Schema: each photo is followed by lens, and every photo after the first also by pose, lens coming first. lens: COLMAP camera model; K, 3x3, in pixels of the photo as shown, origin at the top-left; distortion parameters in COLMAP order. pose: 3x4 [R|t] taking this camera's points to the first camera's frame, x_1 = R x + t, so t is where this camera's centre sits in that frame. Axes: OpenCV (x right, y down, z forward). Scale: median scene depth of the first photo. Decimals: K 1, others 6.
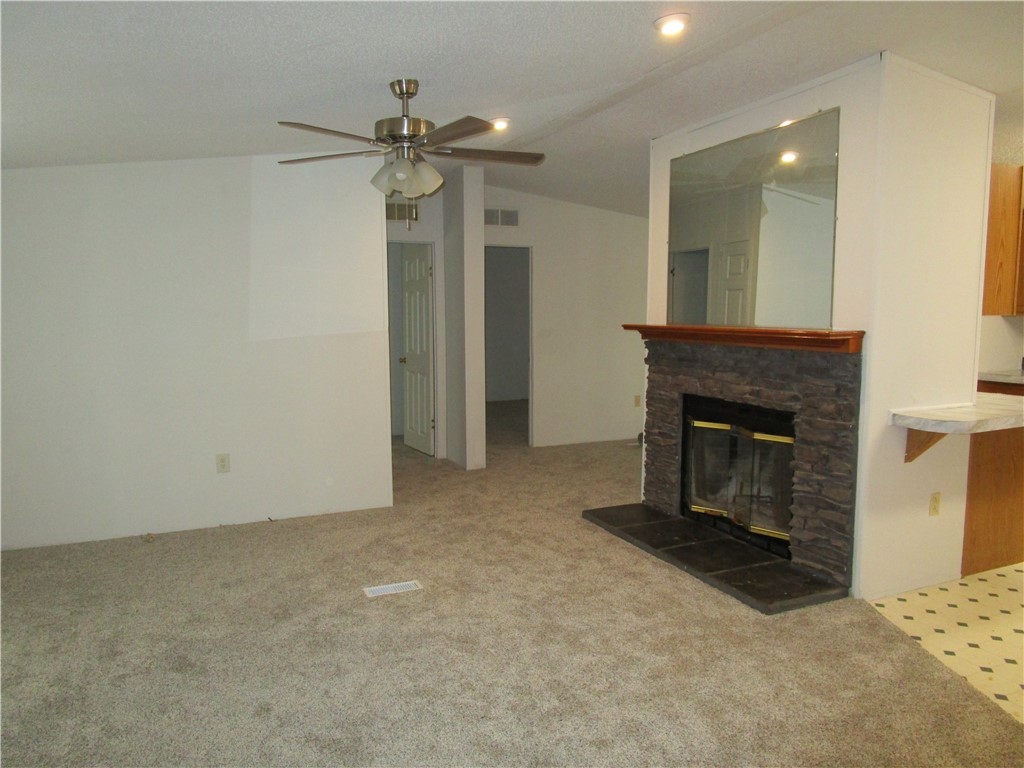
lens RADIAL K [[730.0, 0, 512.5], [0, 730.0, 383.7], [0, 0, 1]] dist [-0.027682, -0.001899]
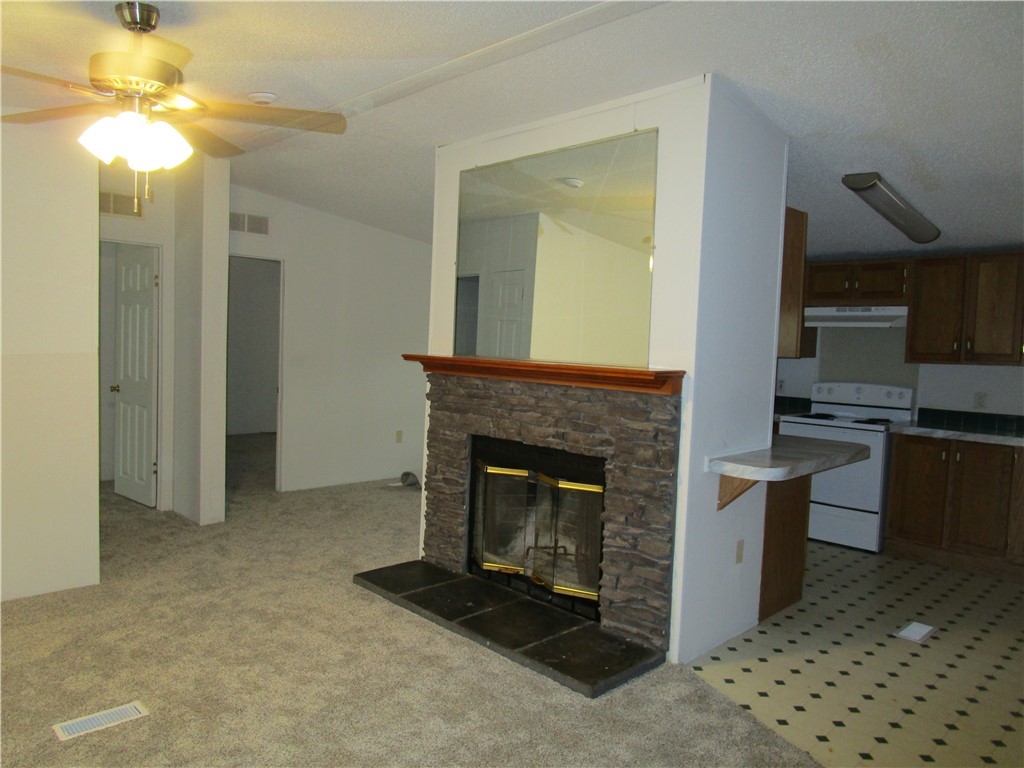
lens RADIAL K [[730.0, 0, 511.9], [0, 730.0, 384.7], [0, 0, 1]] dist [-0.027682, -0.001899]
pose [[0.936453, 0.016839, 0.350388, -0.036528], [-0.004324, 0.999325, -0.036470, -0.016665], [-0.350765, 0.032638, 0.935894, 0.177016]]
